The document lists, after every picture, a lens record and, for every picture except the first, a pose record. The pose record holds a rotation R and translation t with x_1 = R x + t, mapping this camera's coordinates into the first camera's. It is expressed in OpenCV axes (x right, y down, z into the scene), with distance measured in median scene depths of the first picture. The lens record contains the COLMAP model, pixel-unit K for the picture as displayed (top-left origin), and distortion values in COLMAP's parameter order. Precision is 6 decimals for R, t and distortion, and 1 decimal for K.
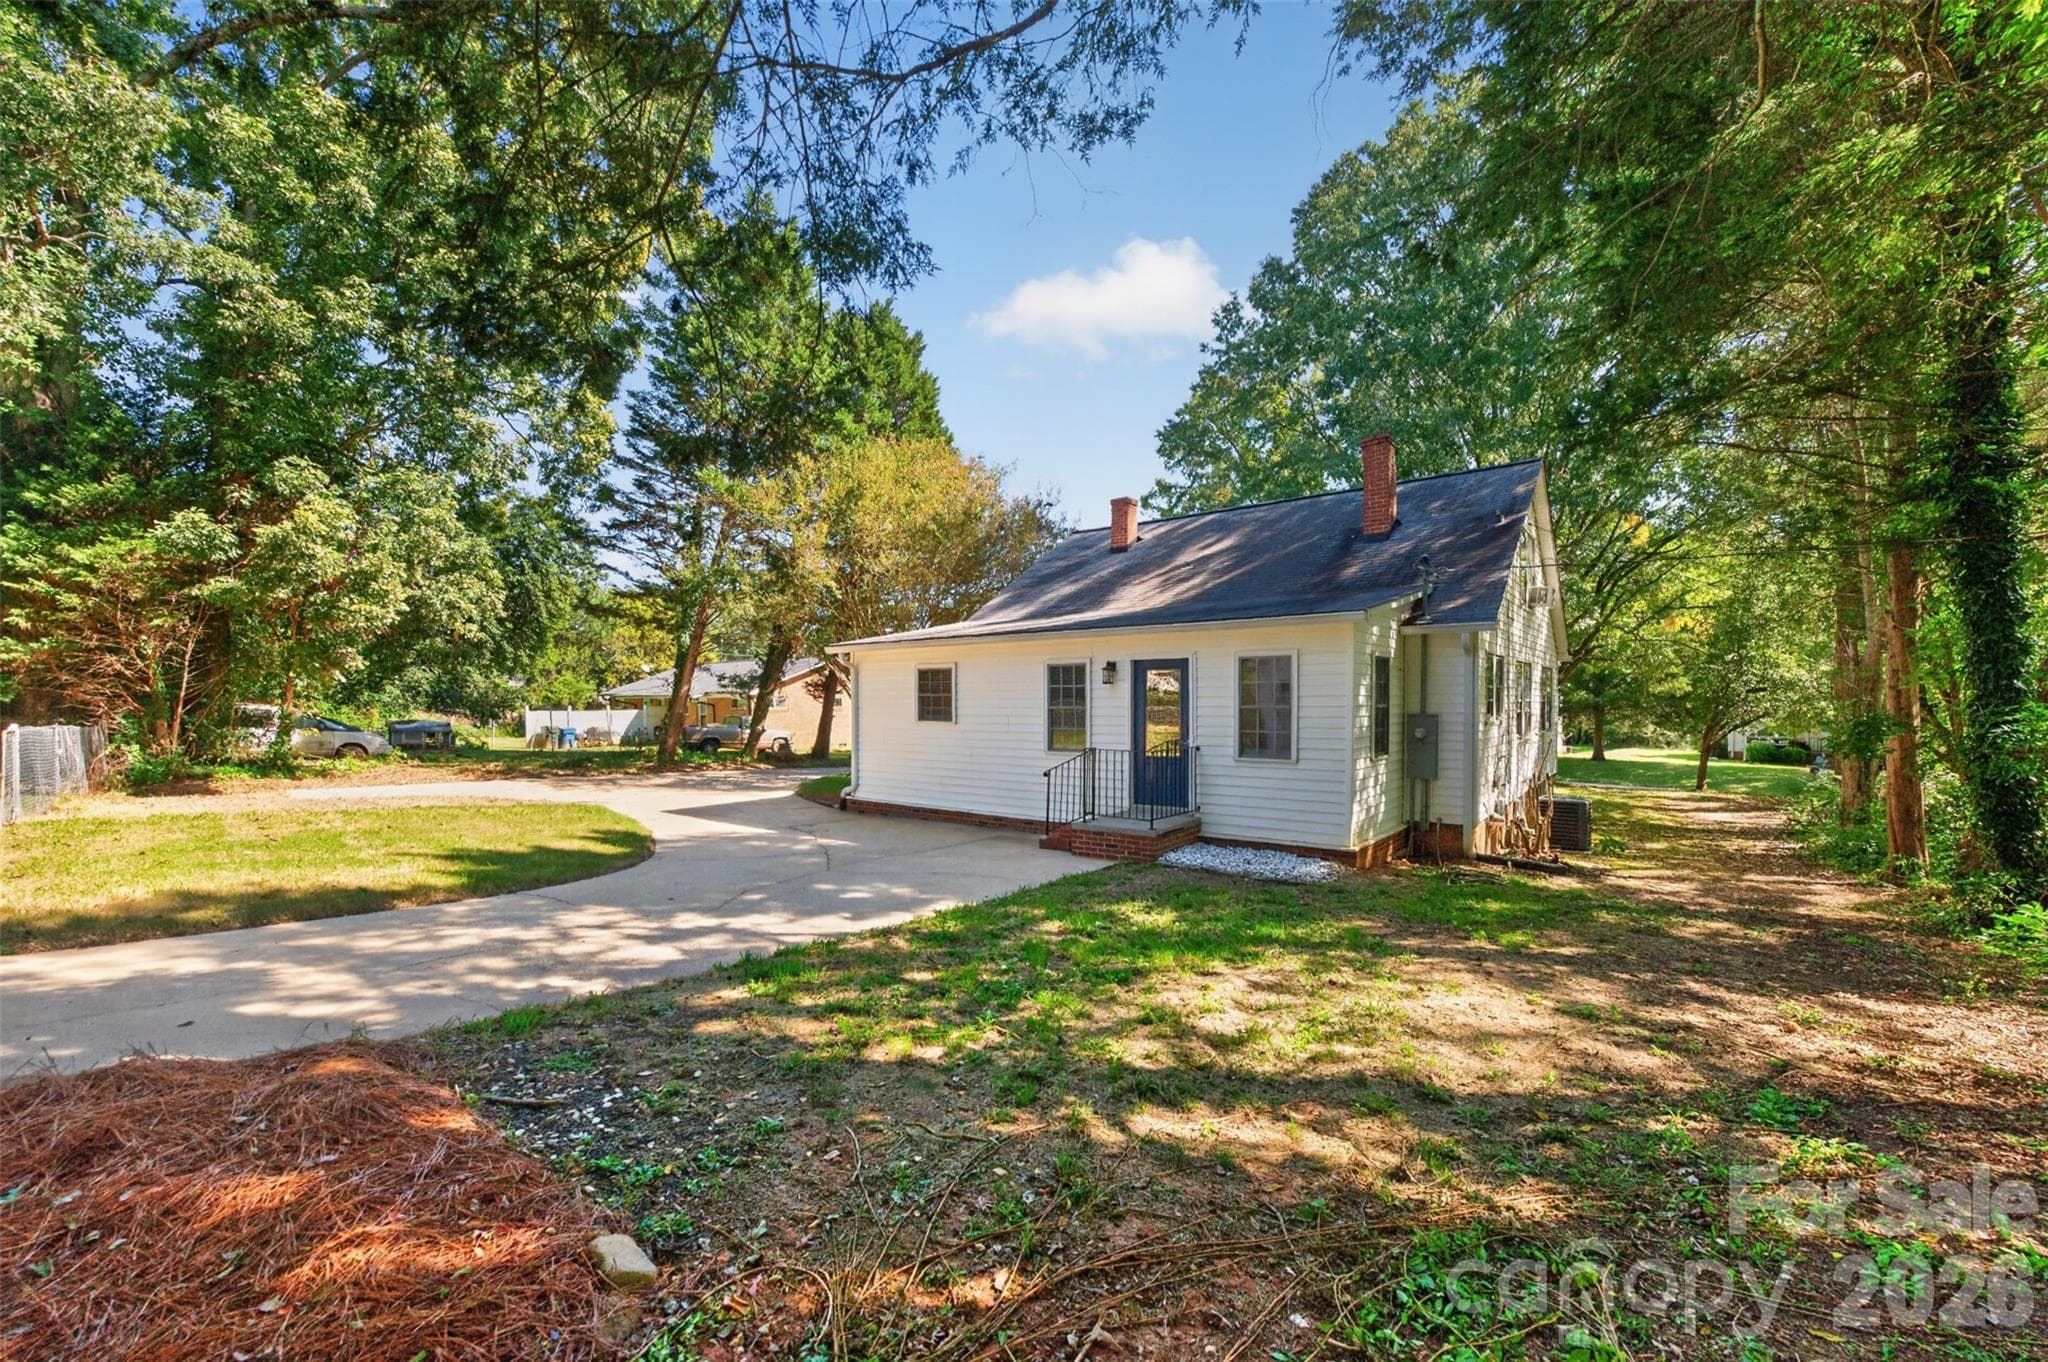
lens RADIAL K [[798.0, 0, 1020.3], [0, 798.0, 702.3], [0, 0, 1]] dist [-0.001036, -0.000043]
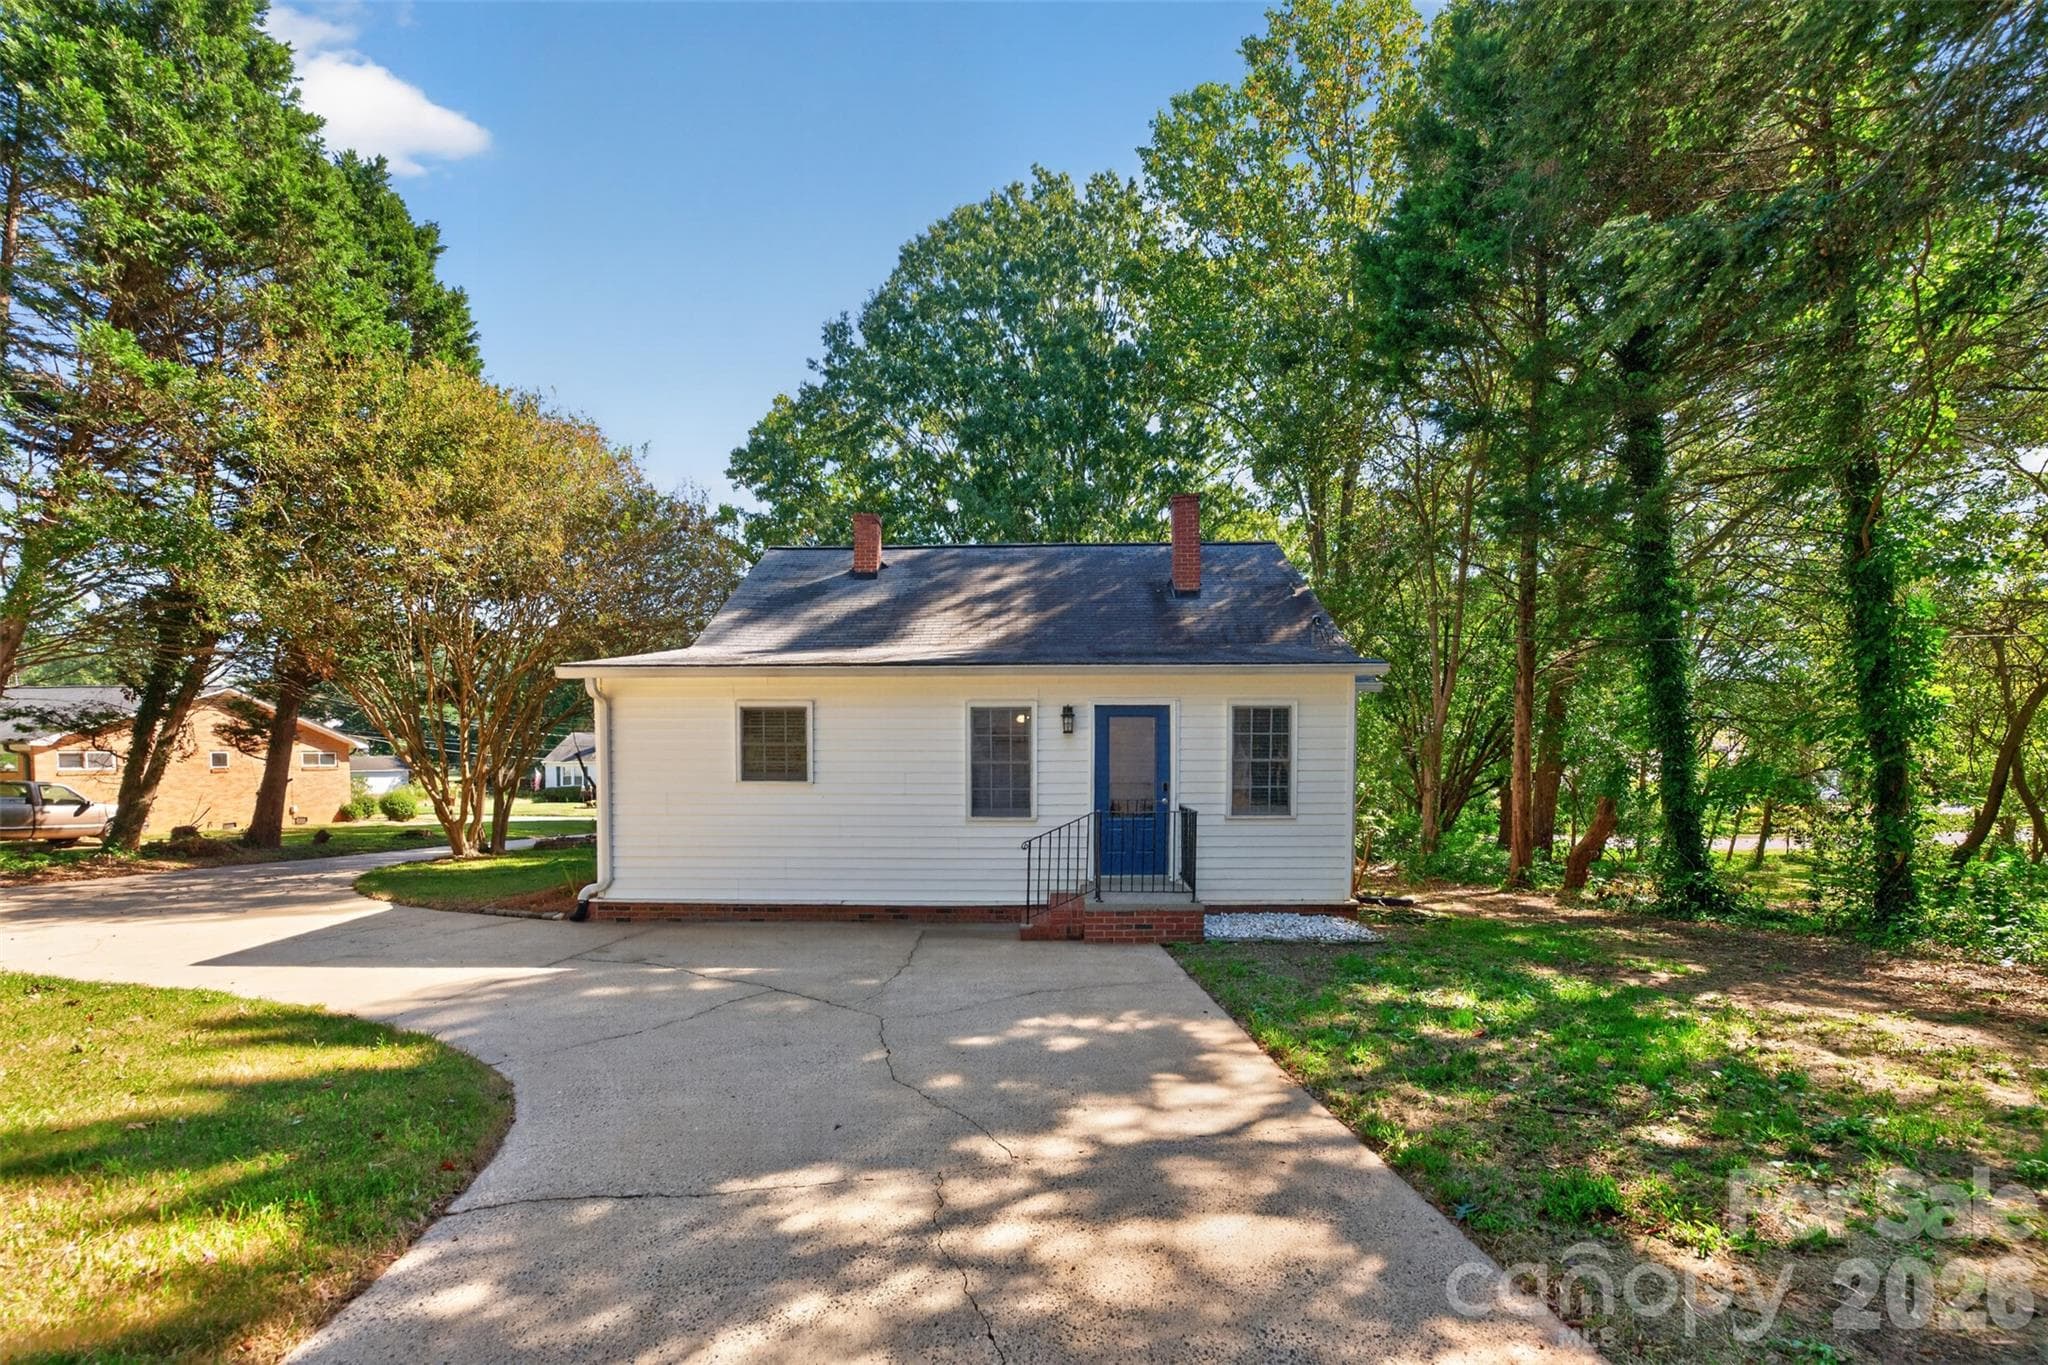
lens RADIAL K [[834.8, 0, 1000.2], [0, 834.8, 758.1], [0, 0, 1]] dist [0.001654, -0.000010]
pose [[0.804894, 0.004471, 0.593402, -0.399179], [-0.004462, 0.999989, -0.001482, 0.003198], [-0.593402, -0.001455, 0.804905, 0.289584]]
